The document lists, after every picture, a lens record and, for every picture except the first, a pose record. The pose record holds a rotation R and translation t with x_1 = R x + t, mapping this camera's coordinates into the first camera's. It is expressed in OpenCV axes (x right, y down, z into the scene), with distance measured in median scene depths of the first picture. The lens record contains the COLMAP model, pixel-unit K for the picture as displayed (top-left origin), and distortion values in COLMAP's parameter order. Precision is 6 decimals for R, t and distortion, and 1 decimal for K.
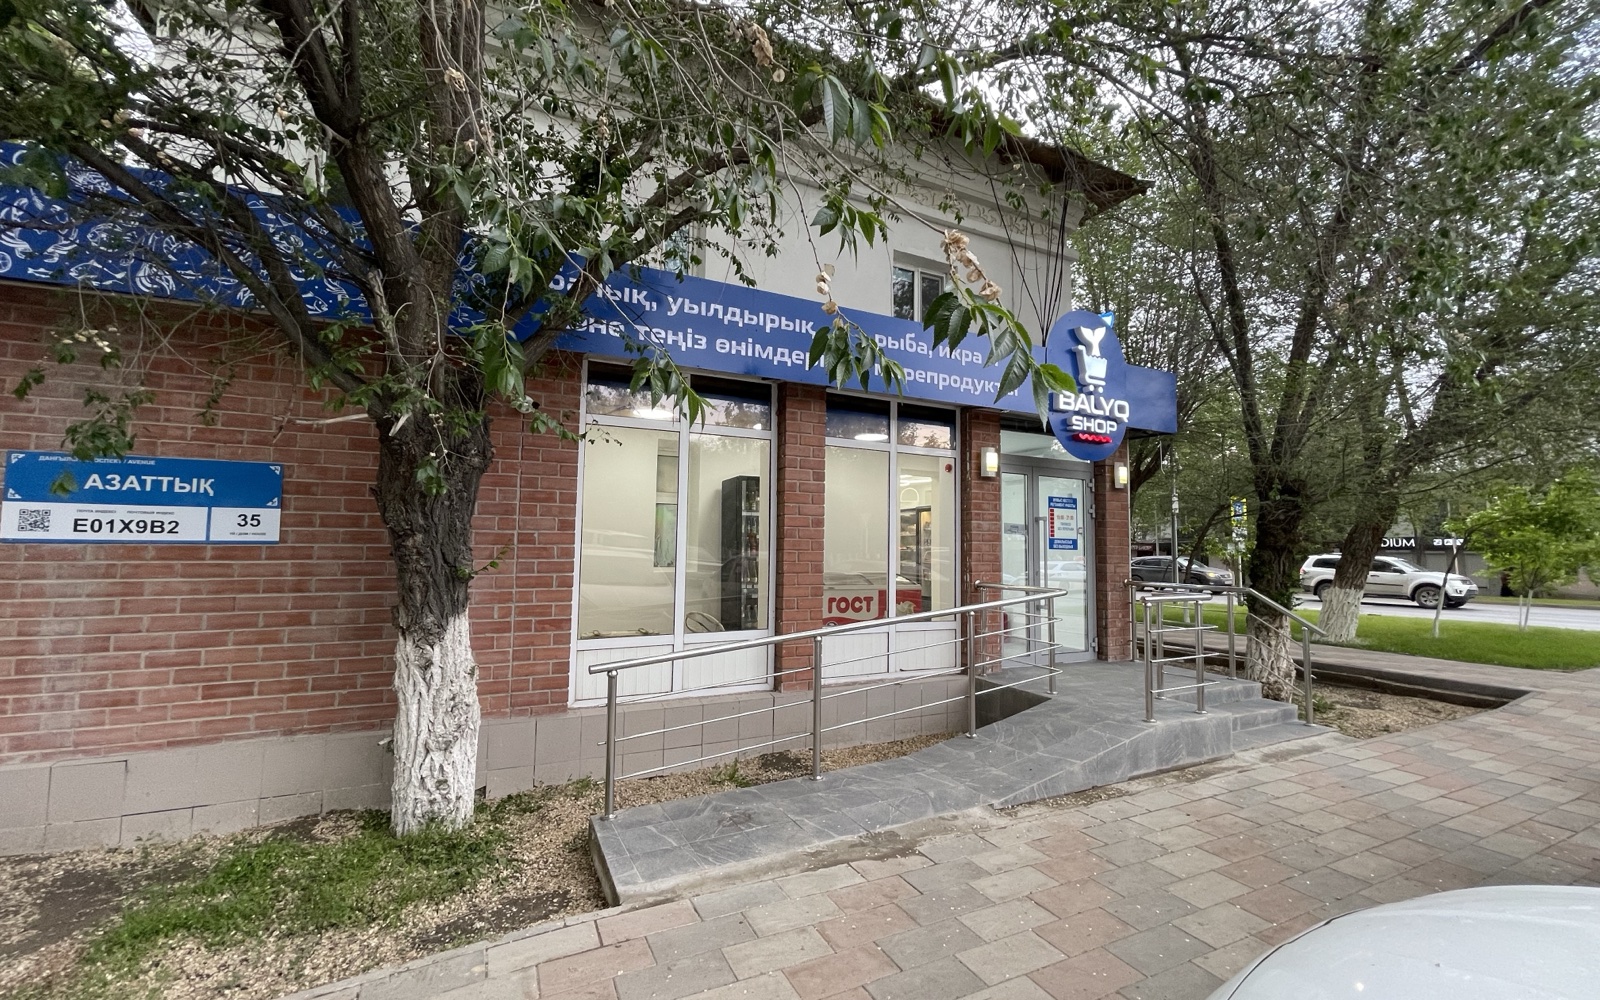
lens RADIAL K [[637.7, 0, 794.7], [0, 637.7, 502.9], [0, 0, 1]] dist [-0.010338, 0.000145]
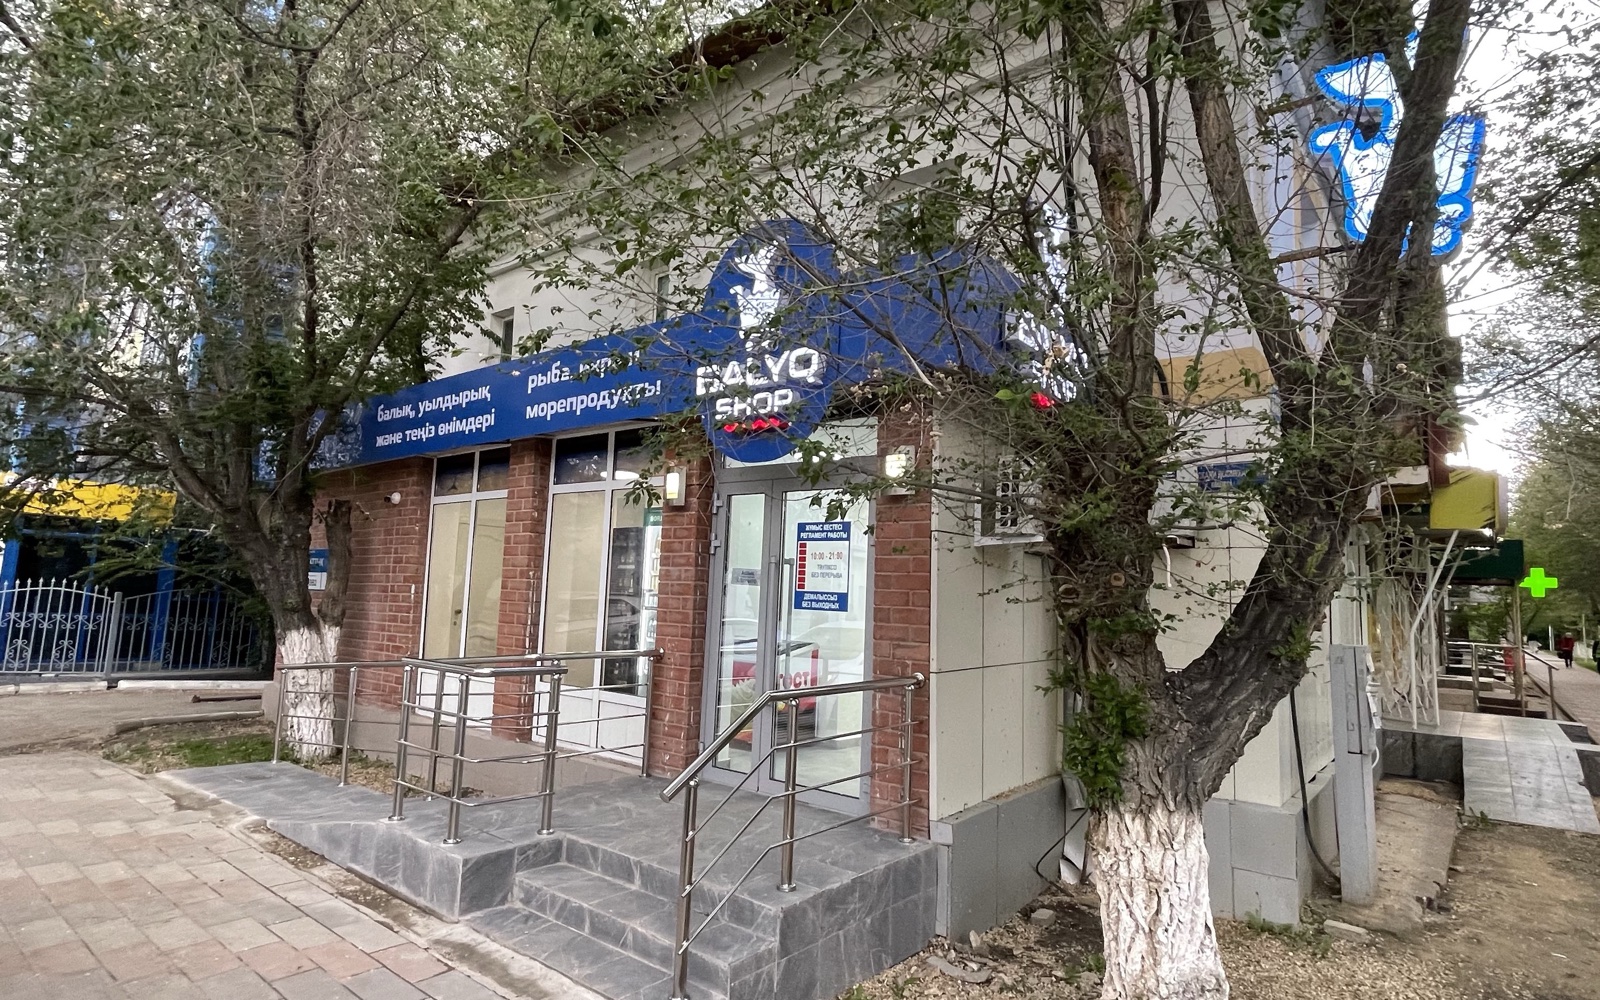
lens RADIAL K [[849.5, 0, 800.0], [0, 849.5, 500.0], [0, 0, 1]] dist [-0.000383, 0.000509]
pose [[0.429114, -0.099878, -0.897711, 1.359046], [0.034849, 0.994958, -0.094039, 0.053480], [0.902578, 0.009069, 0.430431, 0.771585]]
